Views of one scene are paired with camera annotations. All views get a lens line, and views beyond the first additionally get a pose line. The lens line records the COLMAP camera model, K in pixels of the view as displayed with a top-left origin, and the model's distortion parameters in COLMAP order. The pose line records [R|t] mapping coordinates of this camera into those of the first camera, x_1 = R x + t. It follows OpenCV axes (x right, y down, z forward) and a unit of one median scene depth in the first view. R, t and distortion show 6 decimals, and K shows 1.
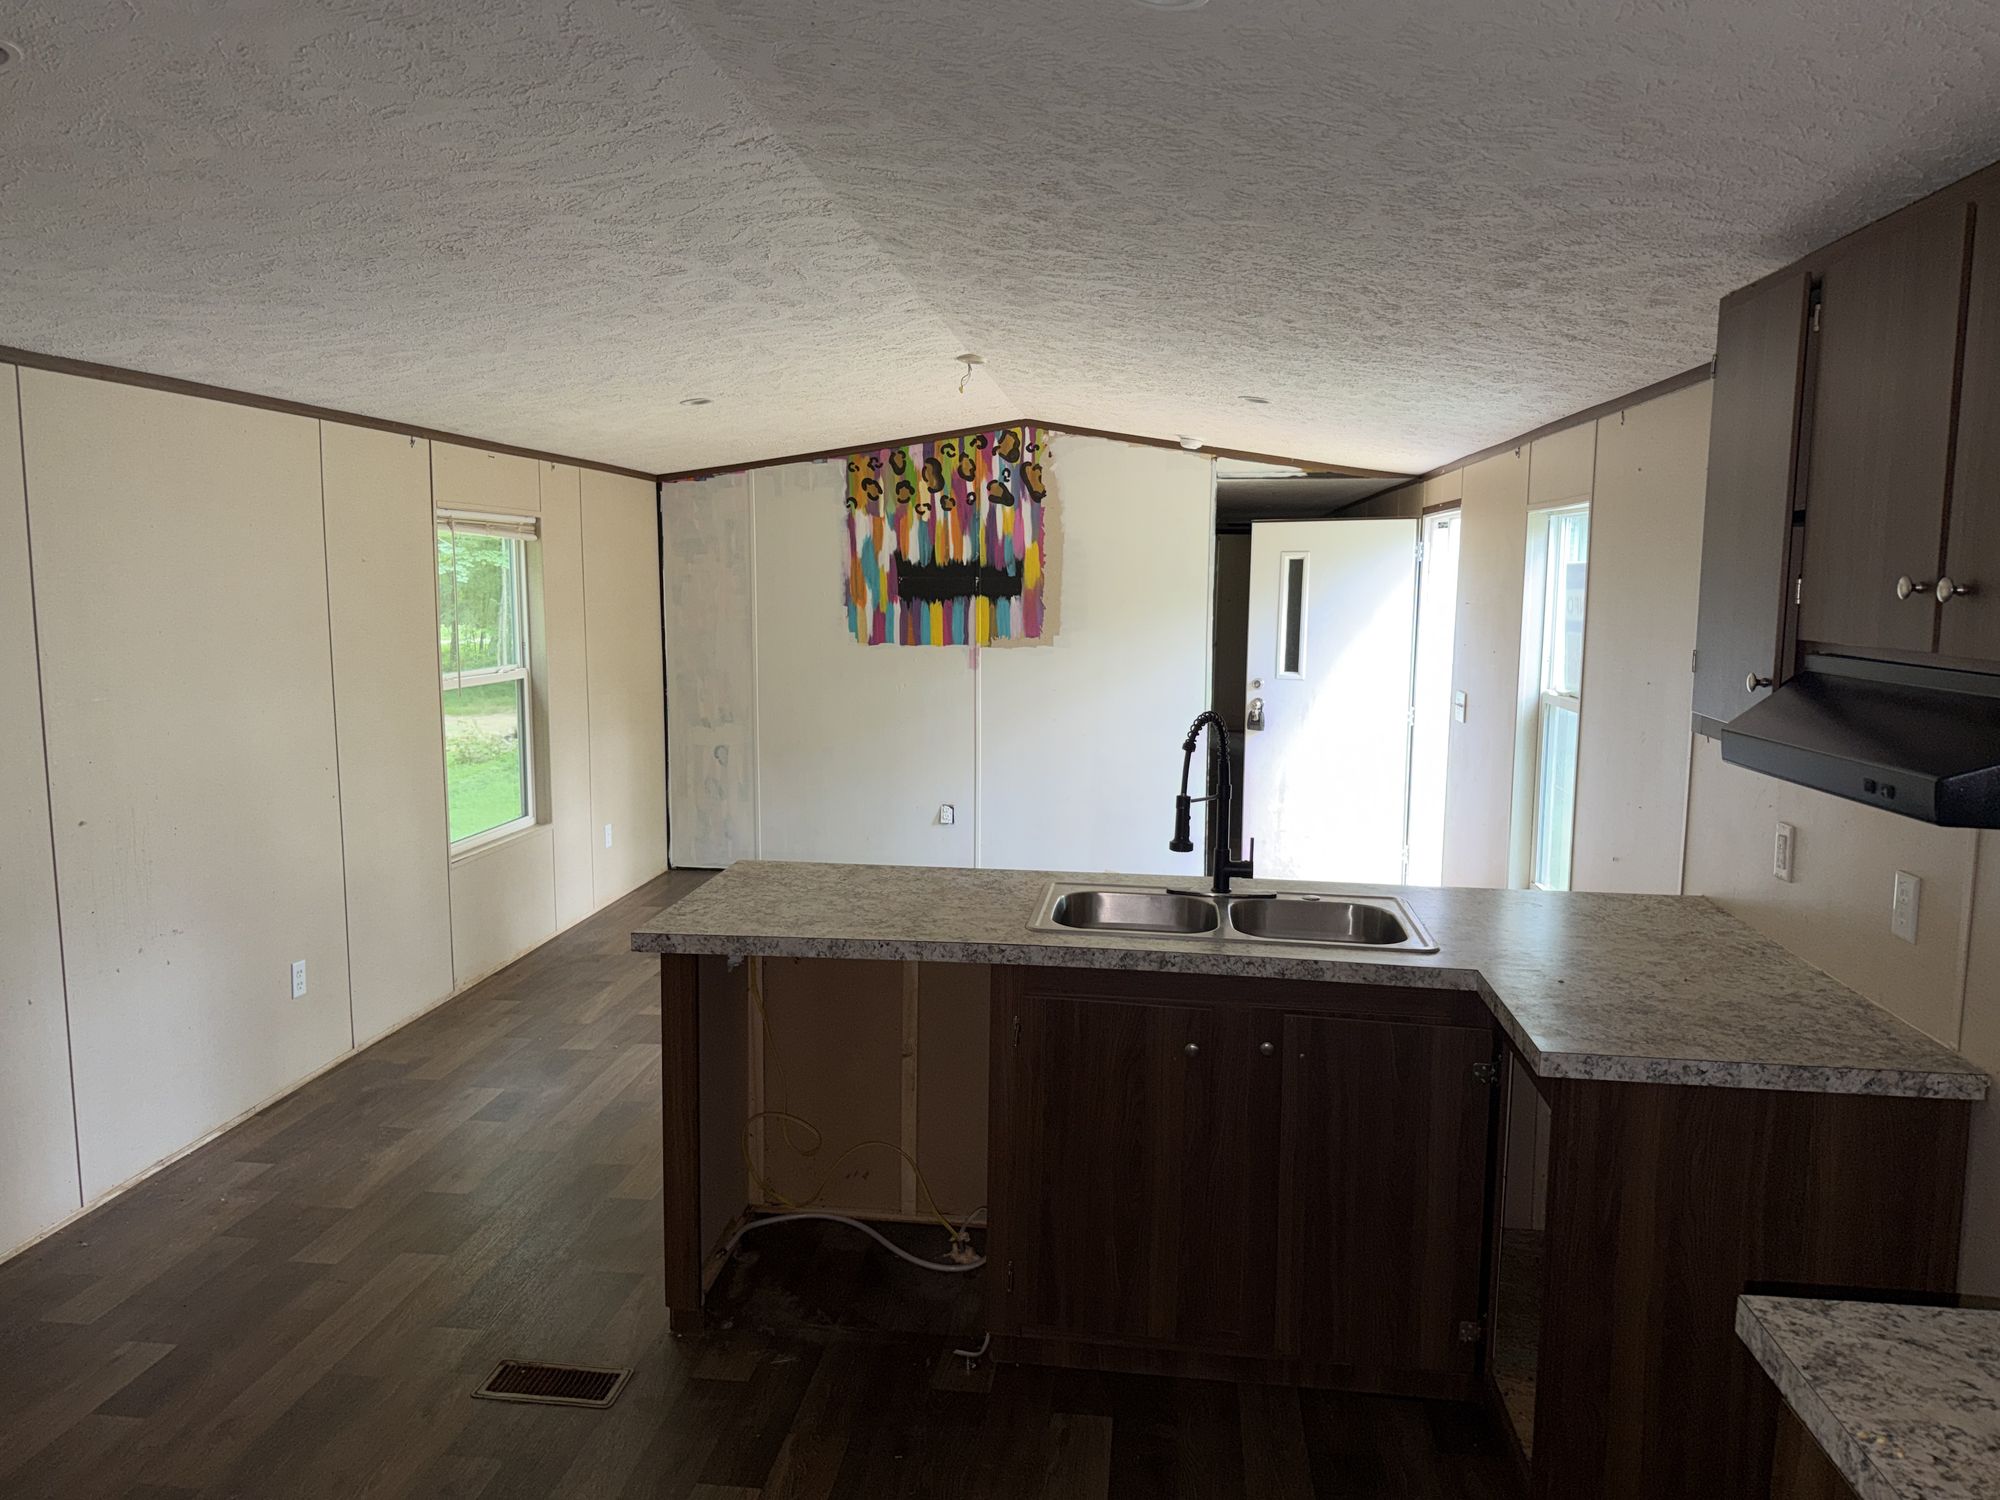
lens RADIAL K [[1425.2, 0, 994.2], [0, 1425.2, 749.8], [0, 0, 1]] dist [0.025057, -0.002889]
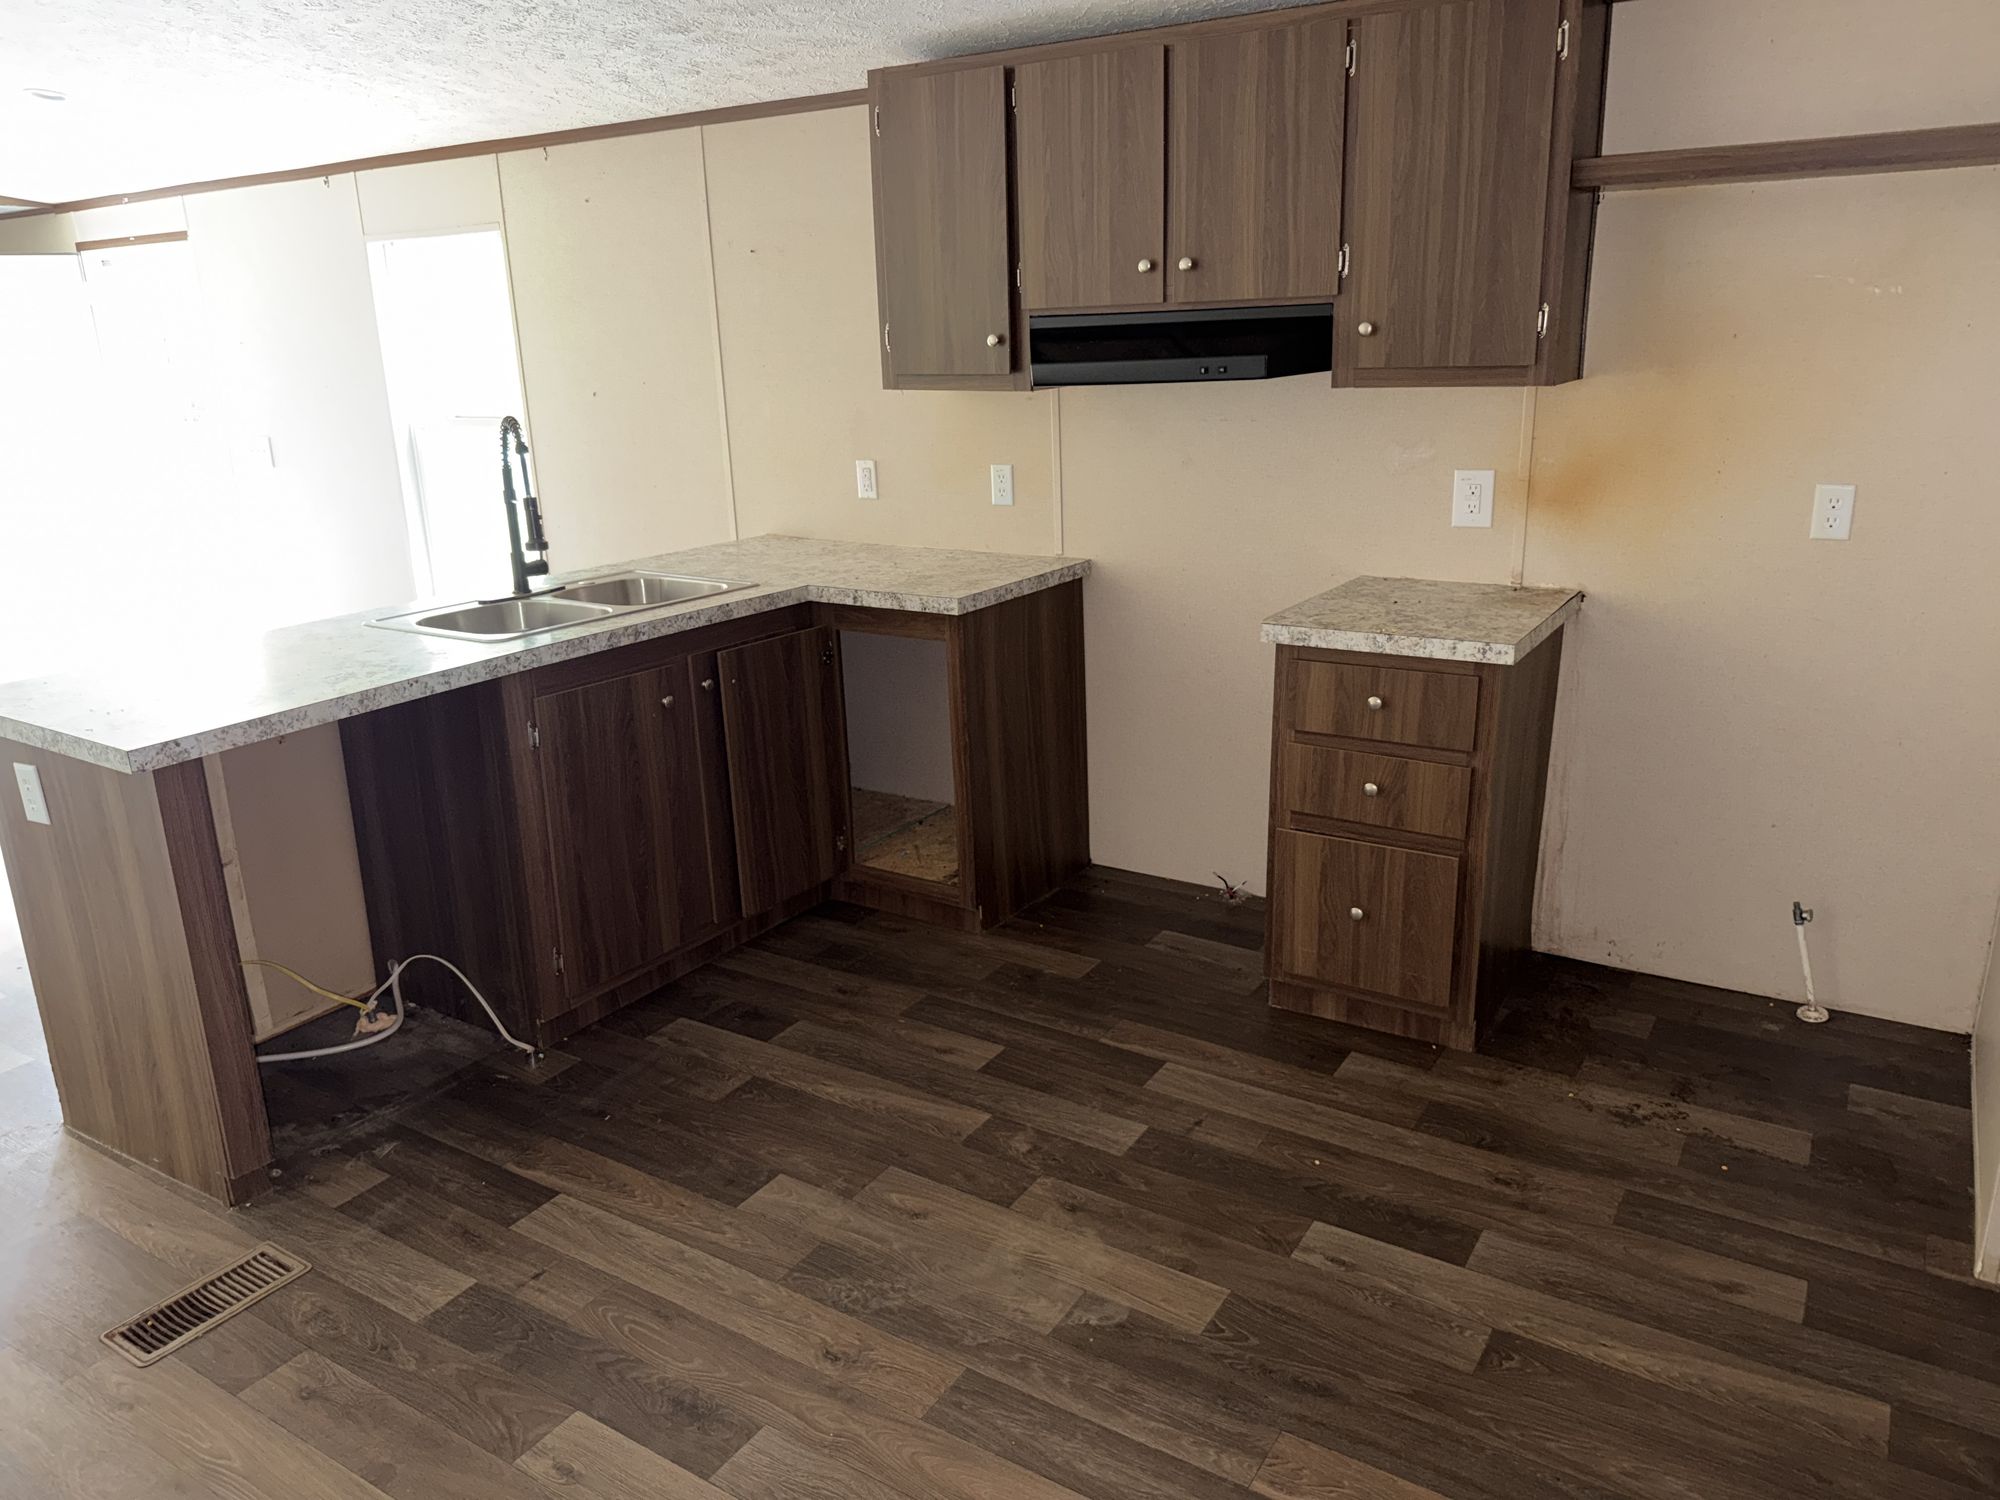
lens RADIAL K [[1425.2, 0, 997.7], [0, 1425.2, 749.9], [0, 0, 1]] dist [0.025057, -0.002889]
pose [[0.424037, -0.275044, 0.862869, -0.747562], [0.143190, 0.961145, 0.236002, 0.009212], [-0.894253, 0.023480, 0.446945, 0.222586]]
